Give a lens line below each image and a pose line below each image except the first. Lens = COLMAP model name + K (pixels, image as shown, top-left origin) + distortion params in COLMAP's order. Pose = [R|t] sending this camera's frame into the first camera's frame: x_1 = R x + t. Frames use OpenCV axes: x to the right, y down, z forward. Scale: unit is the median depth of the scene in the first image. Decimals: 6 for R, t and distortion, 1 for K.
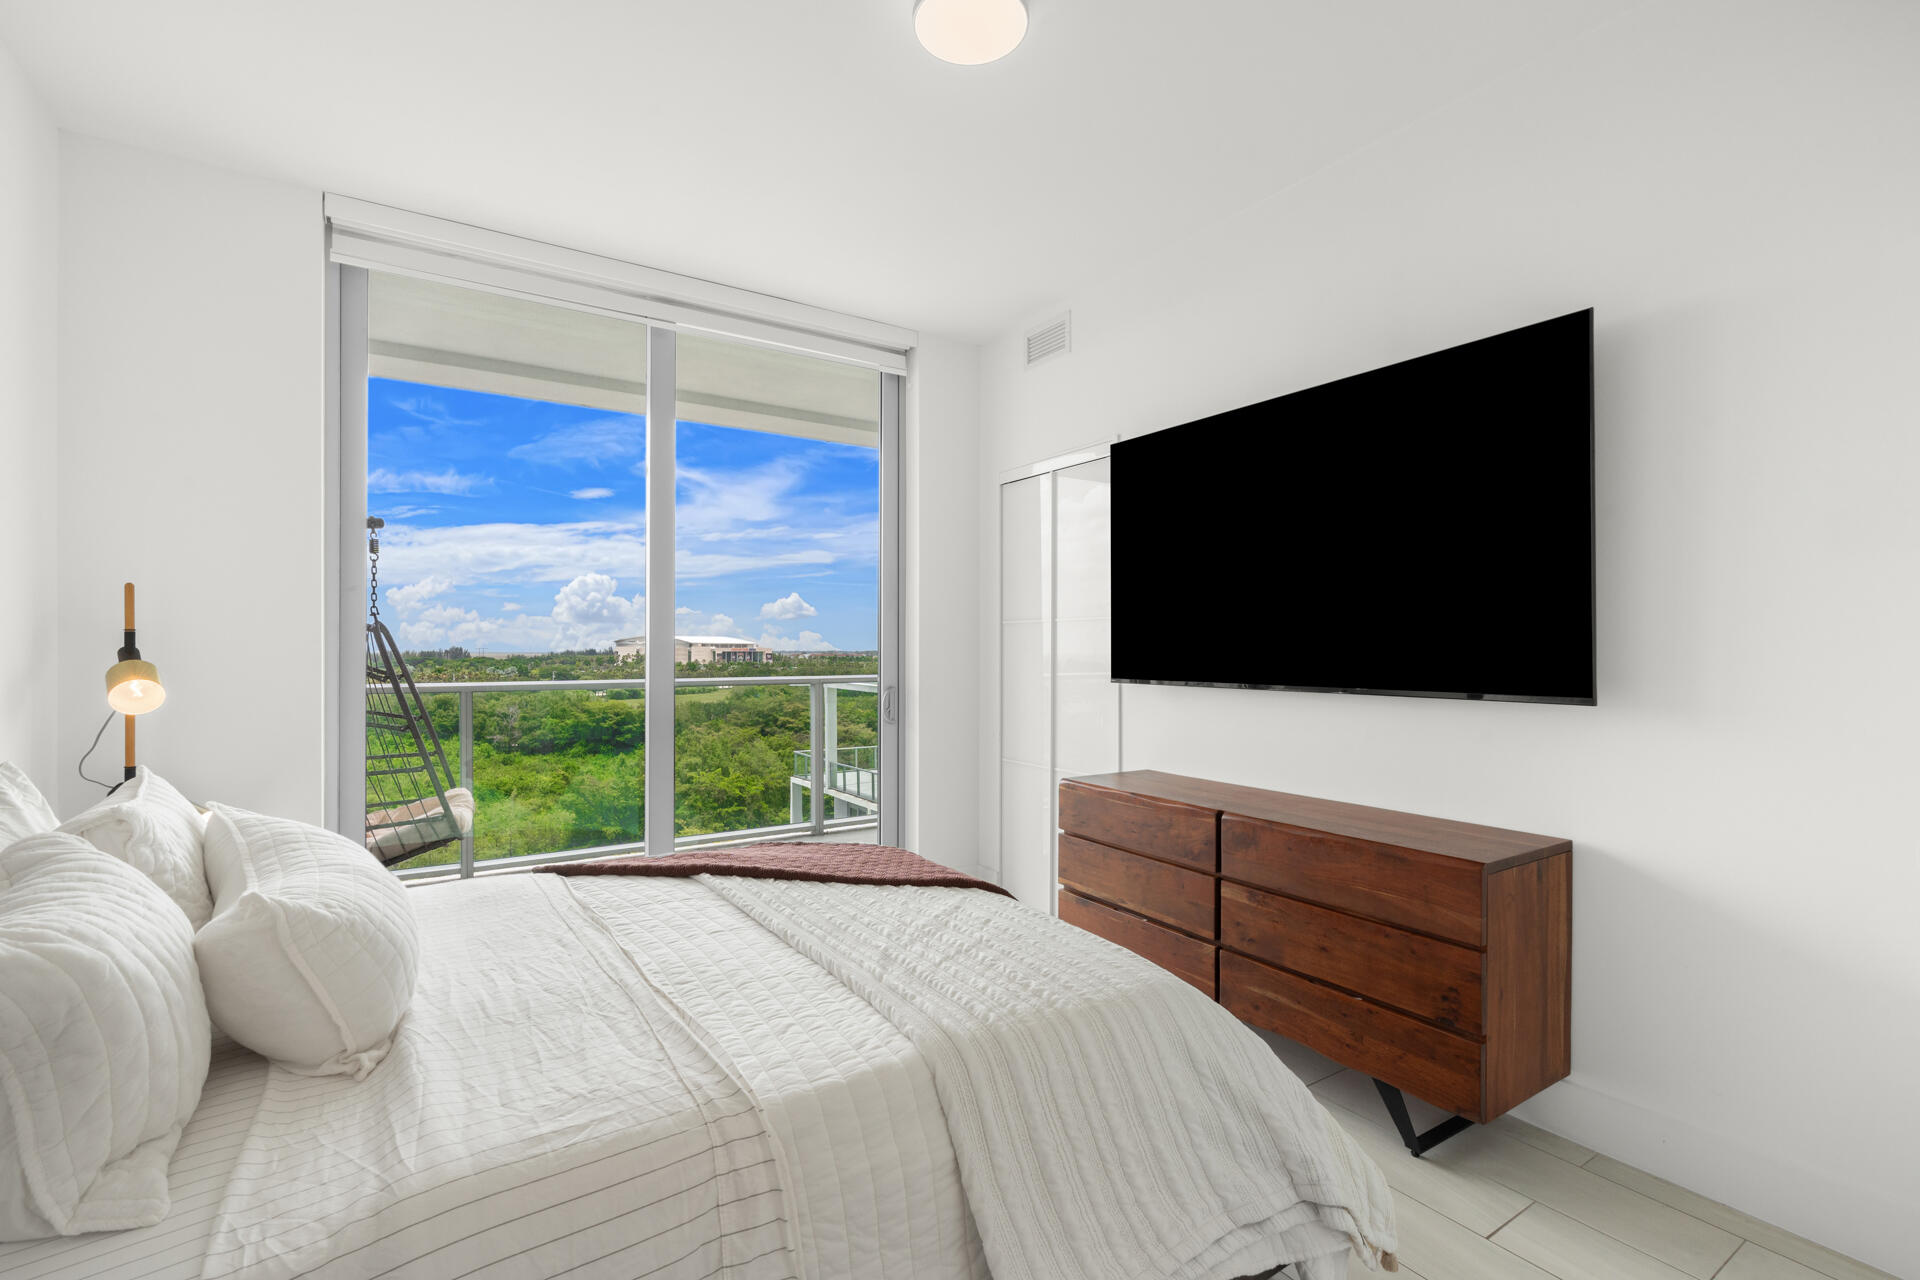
lens RADIAL K [[862.7, 0, 960.0], [0, 862.7, 640.0], [0, 0, 1]] dist [-0.011918, -0.000305]
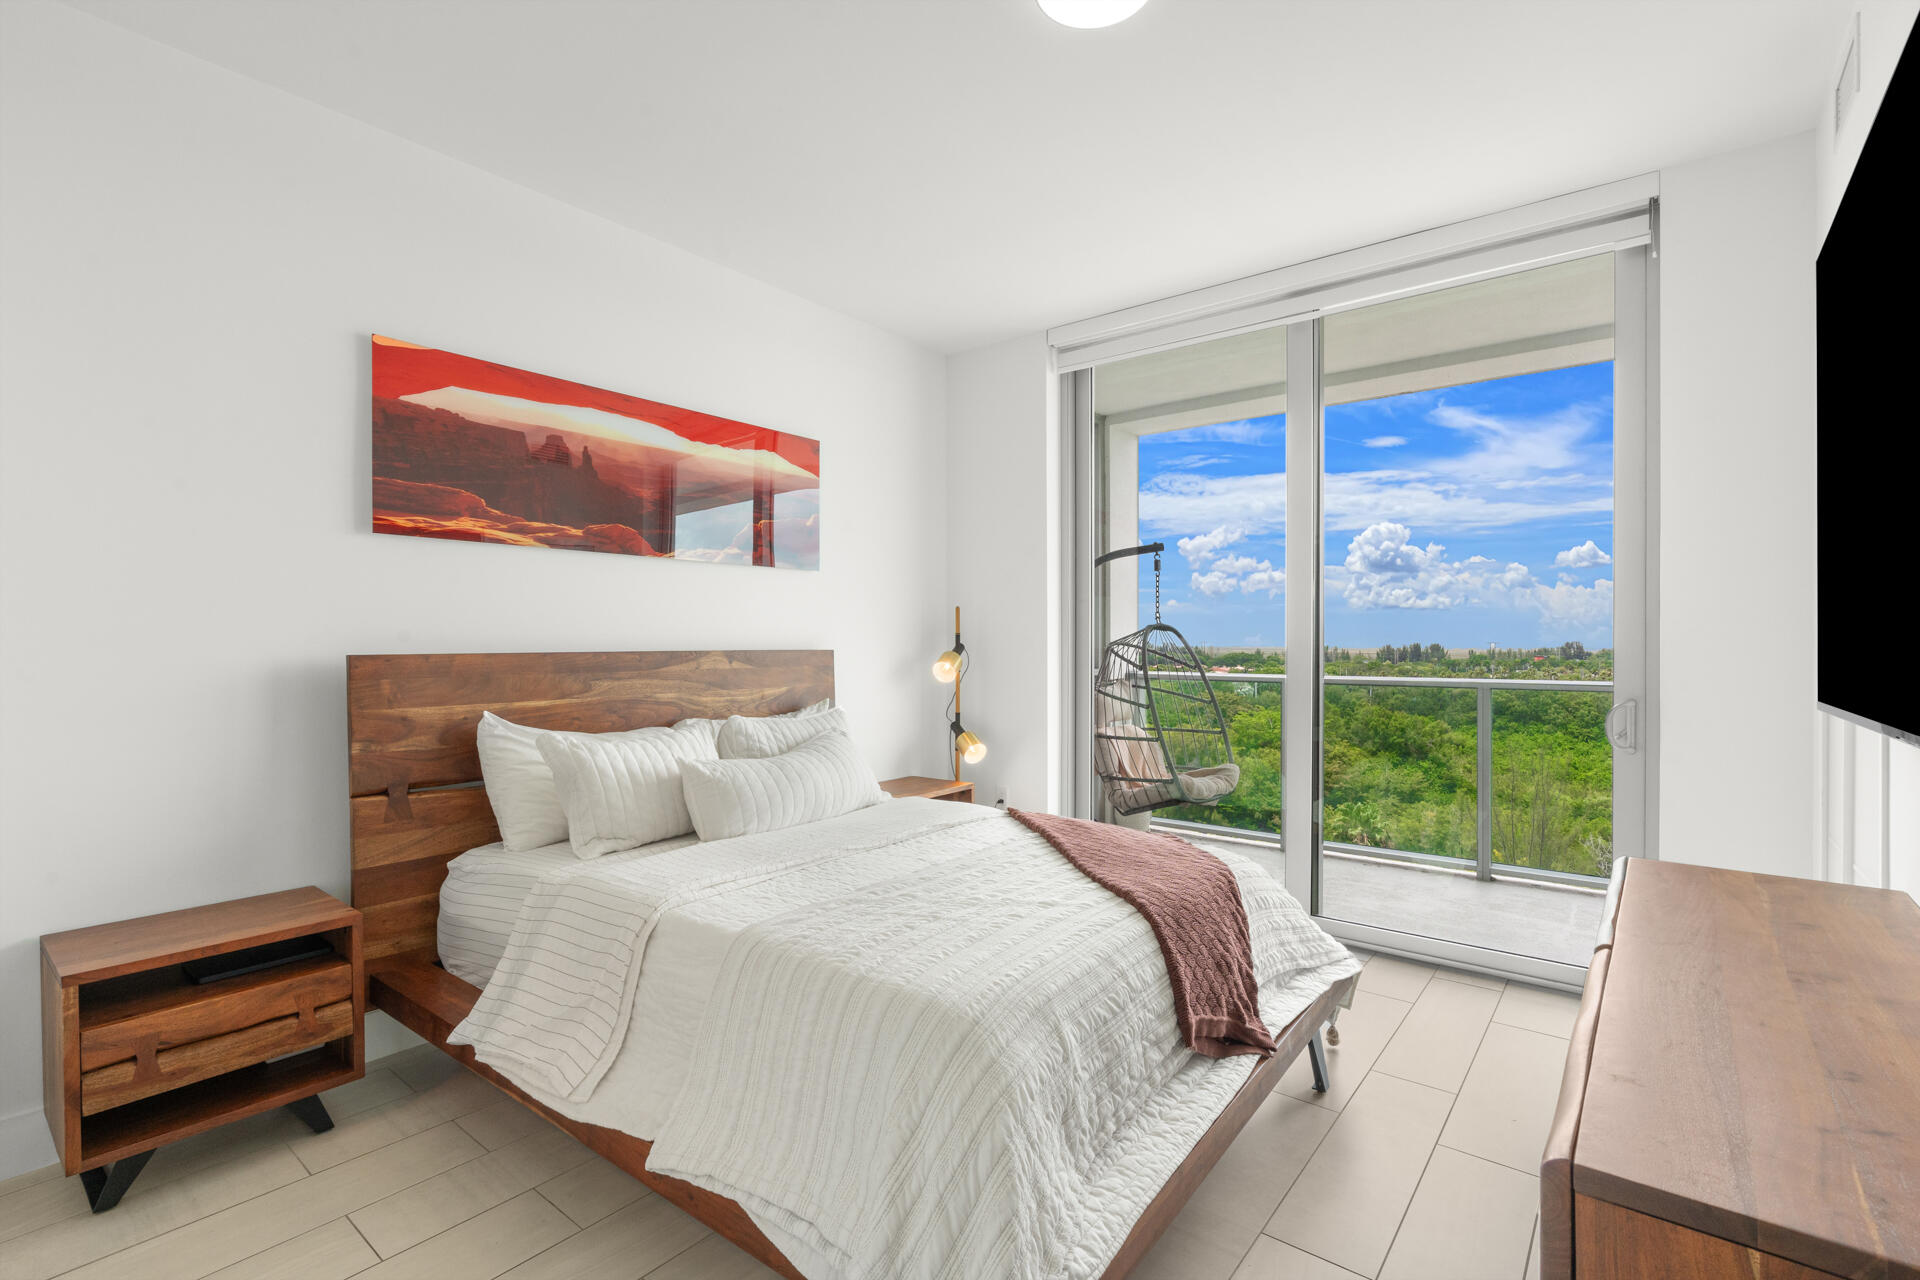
lens RADIAL K [[879.1, 0, 960.0], [0, 879.1, 640.0], [0, 0, 1]] dist [0.000784, -0.000023]
pose [[0.306382, -0.004928, -0.951896, 0.485220], [0.009556, 0.999952, -0.002101, 0.002915], [0.951861, -0.008453, 0.306415, 0.305796]]
